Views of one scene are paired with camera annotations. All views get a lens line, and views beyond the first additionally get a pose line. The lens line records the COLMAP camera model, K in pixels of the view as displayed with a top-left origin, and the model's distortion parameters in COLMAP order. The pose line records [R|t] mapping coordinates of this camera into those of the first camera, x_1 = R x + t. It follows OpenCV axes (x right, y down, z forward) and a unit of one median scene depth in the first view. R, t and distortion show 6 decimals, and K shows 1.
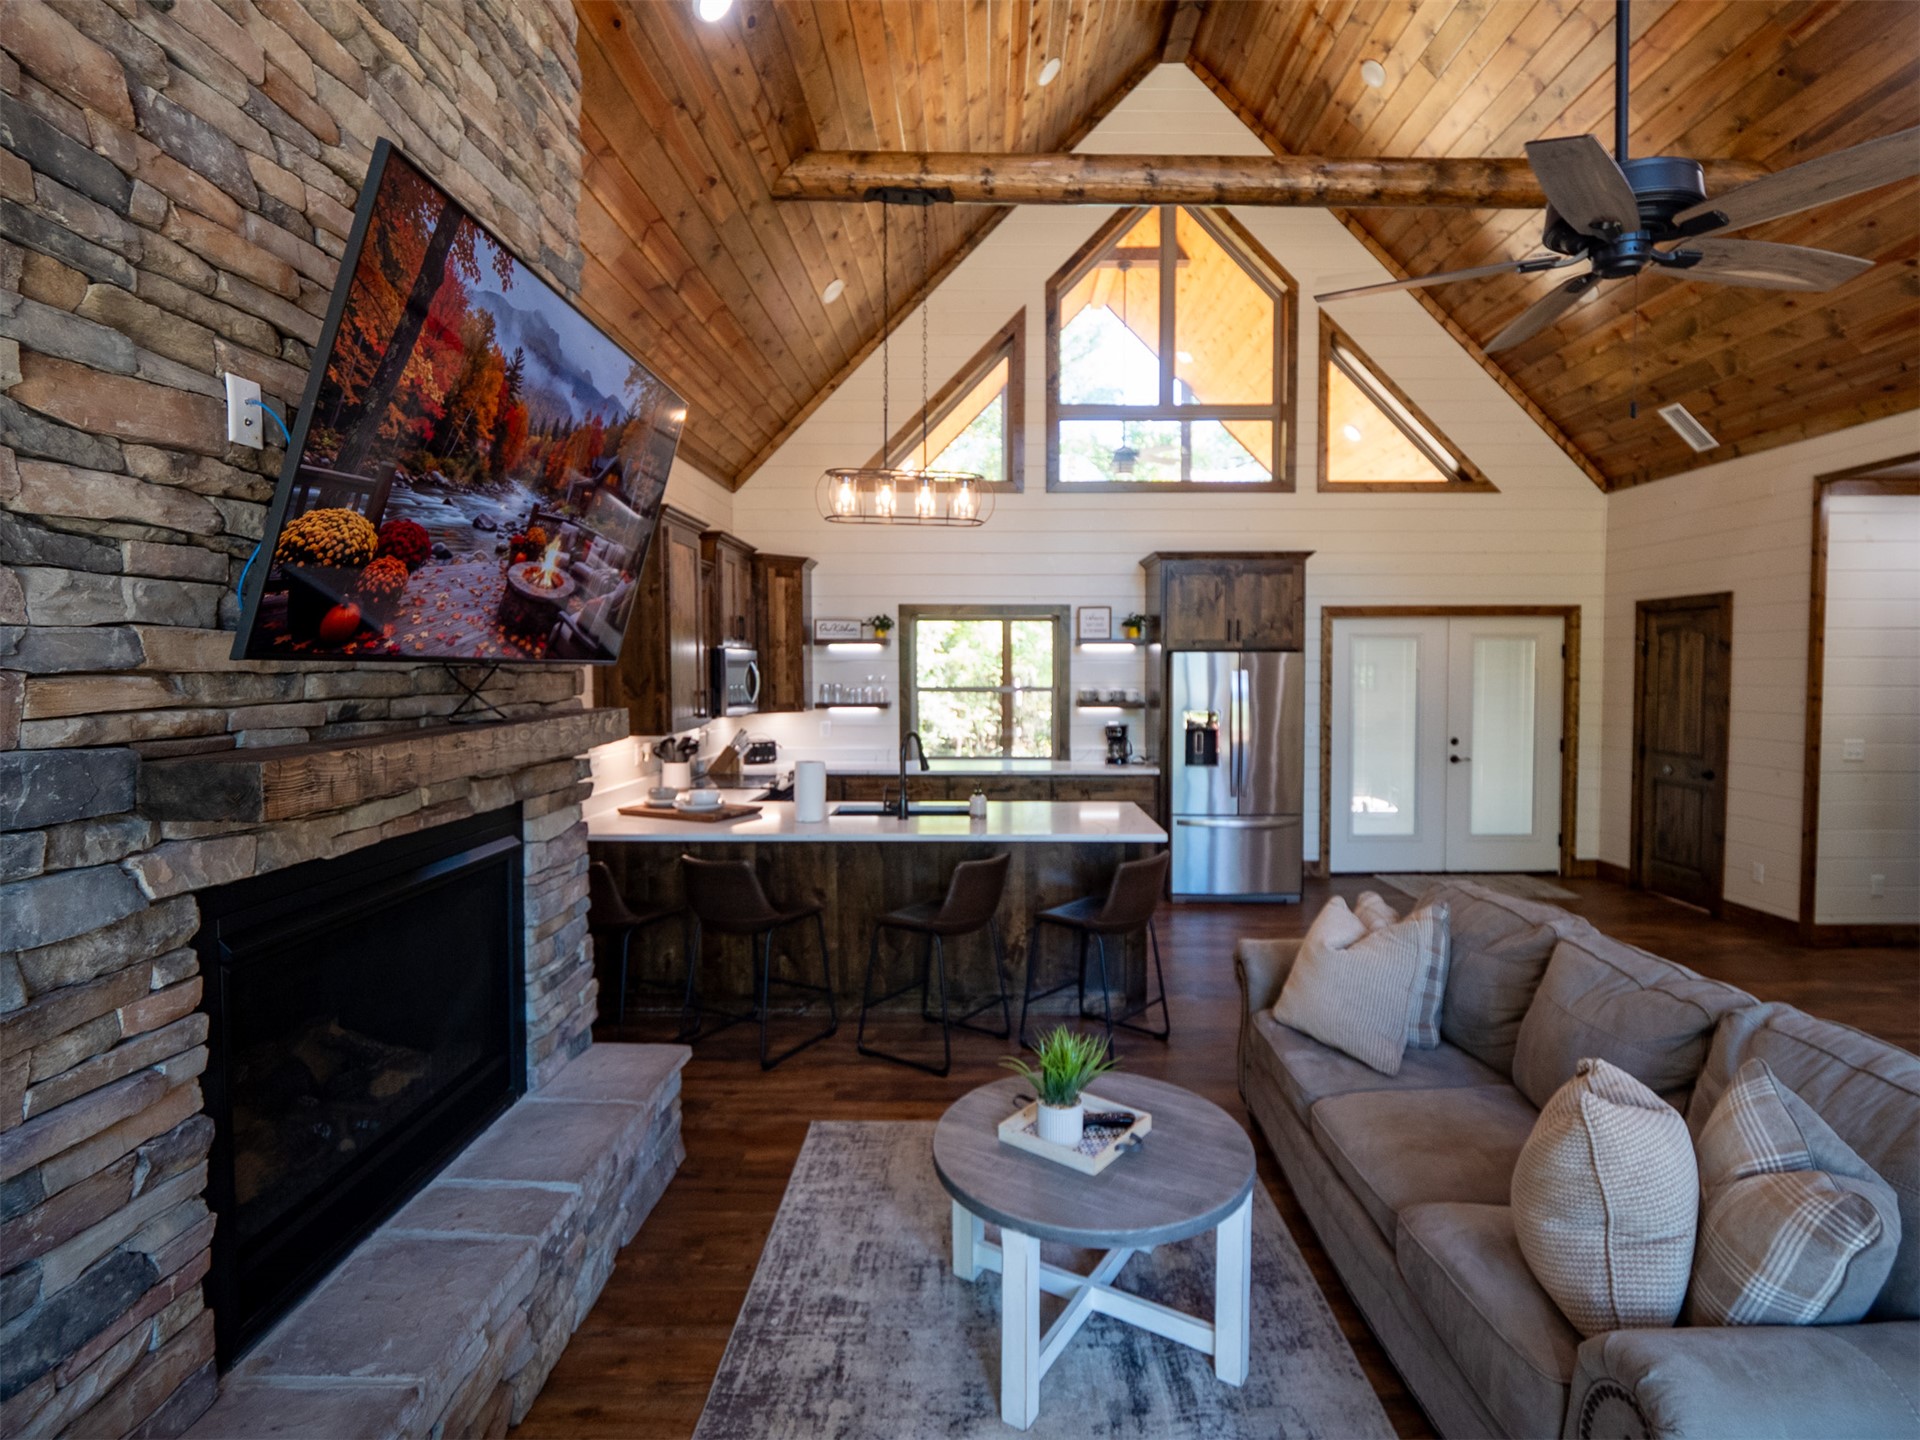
lens RADIAL K [[947.4, 0, 985.5], [0, 947.4, 698.1], [0, 0, 1]] dist [-0.012927, -0.000492]
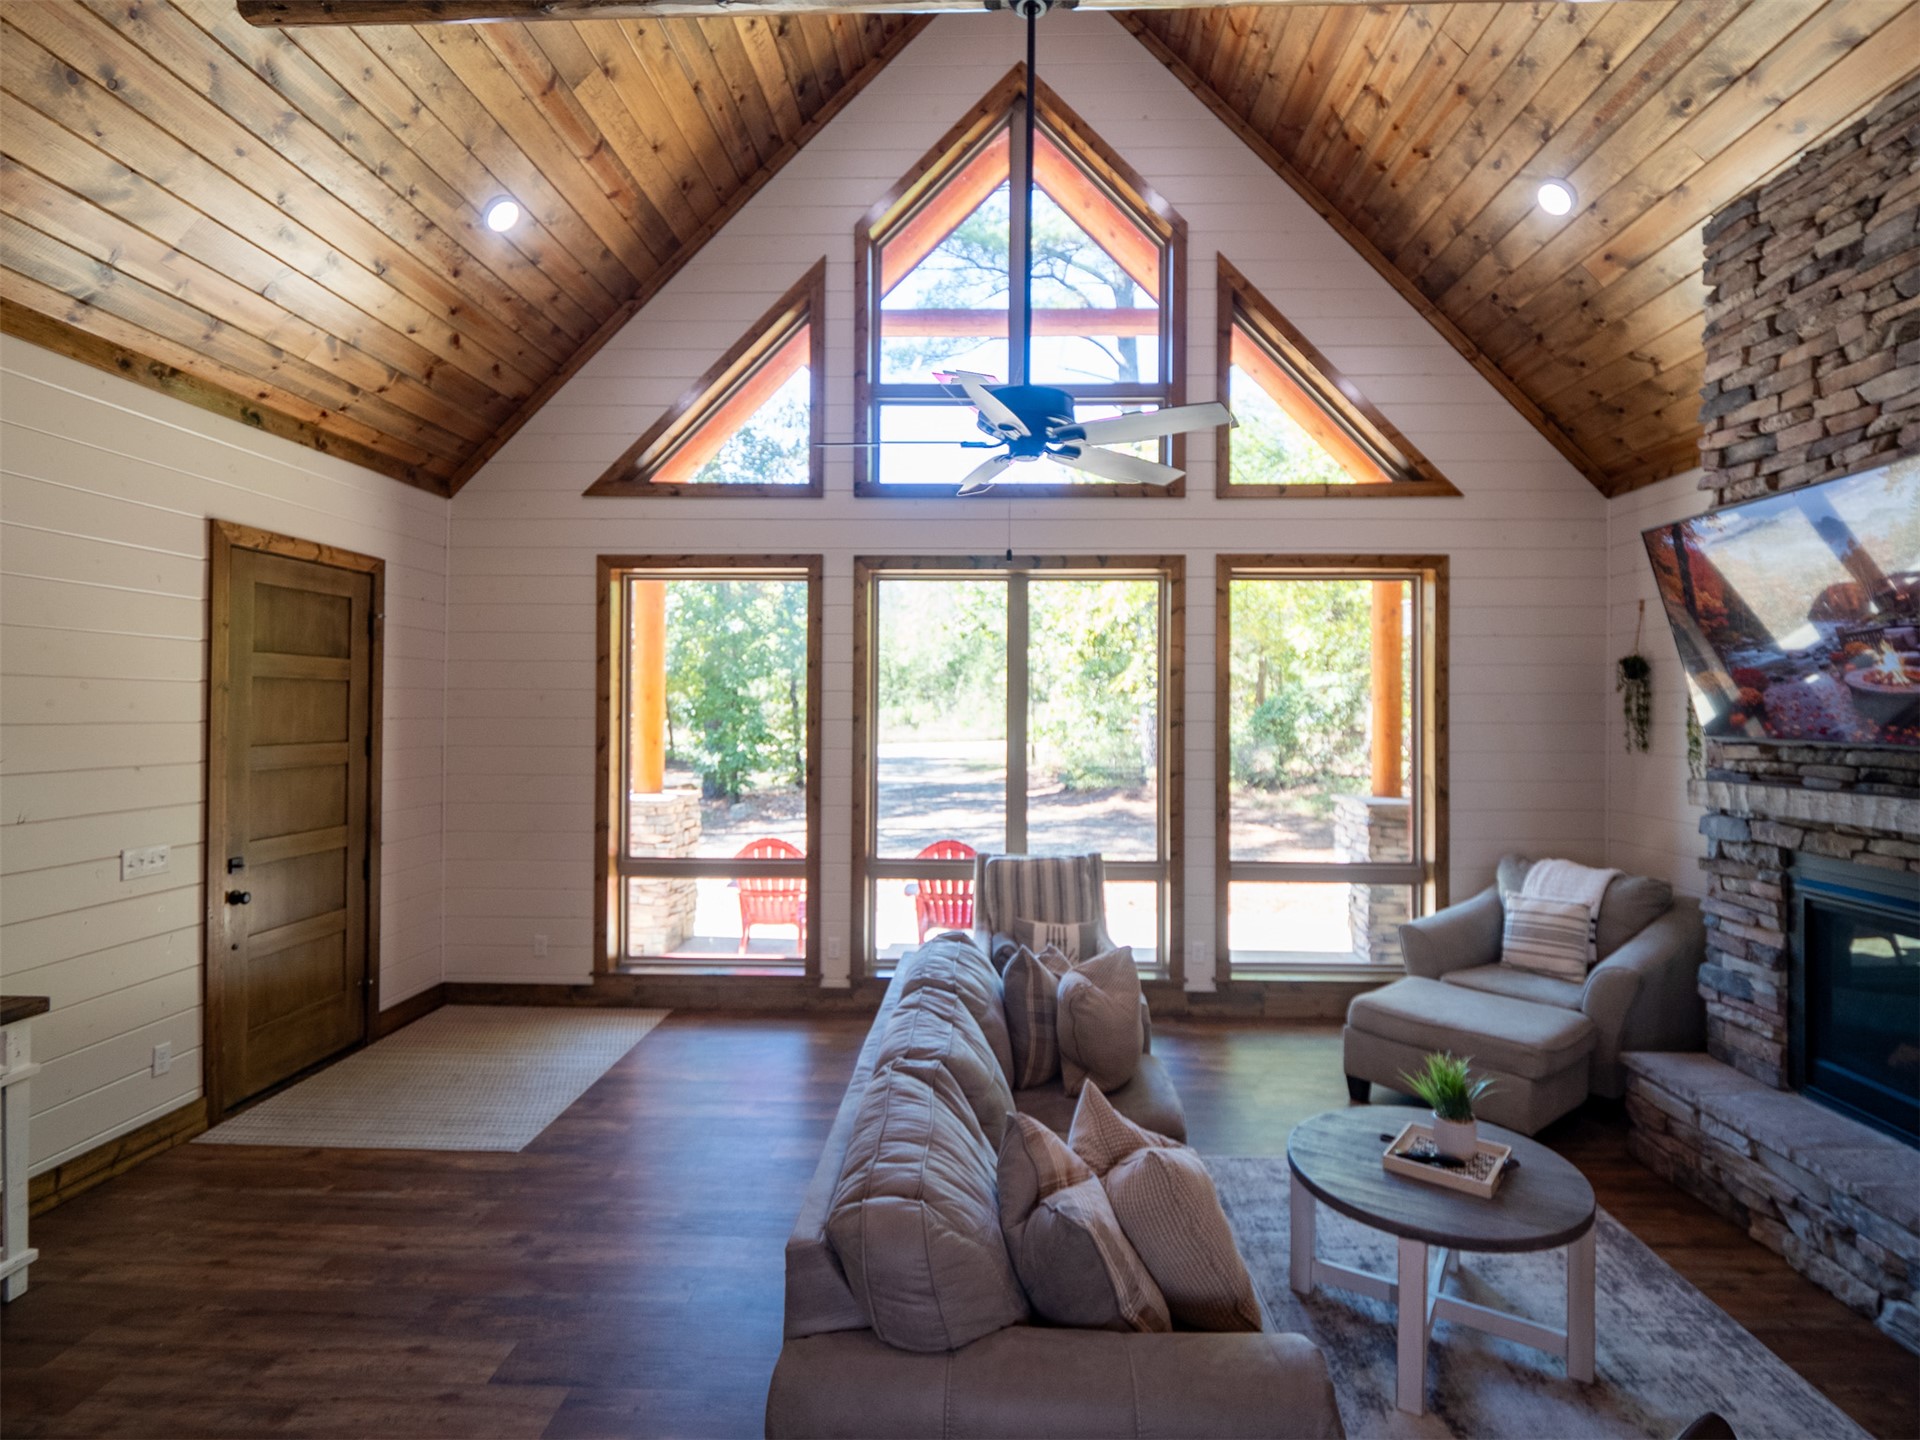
lens RADIAL K [[947.4, 0, 985.5], [0, 947.4, 698.1], [0, 0, 1]] dist [-0.012927, -0.000492]
pose [[-0.999629, -0.005351, 0.026708, 0.203012], [-0.004814, 0.999786, 0.020128, -0.037265], [-0.026810, 0.019992, -0.999441, 0.694996]]
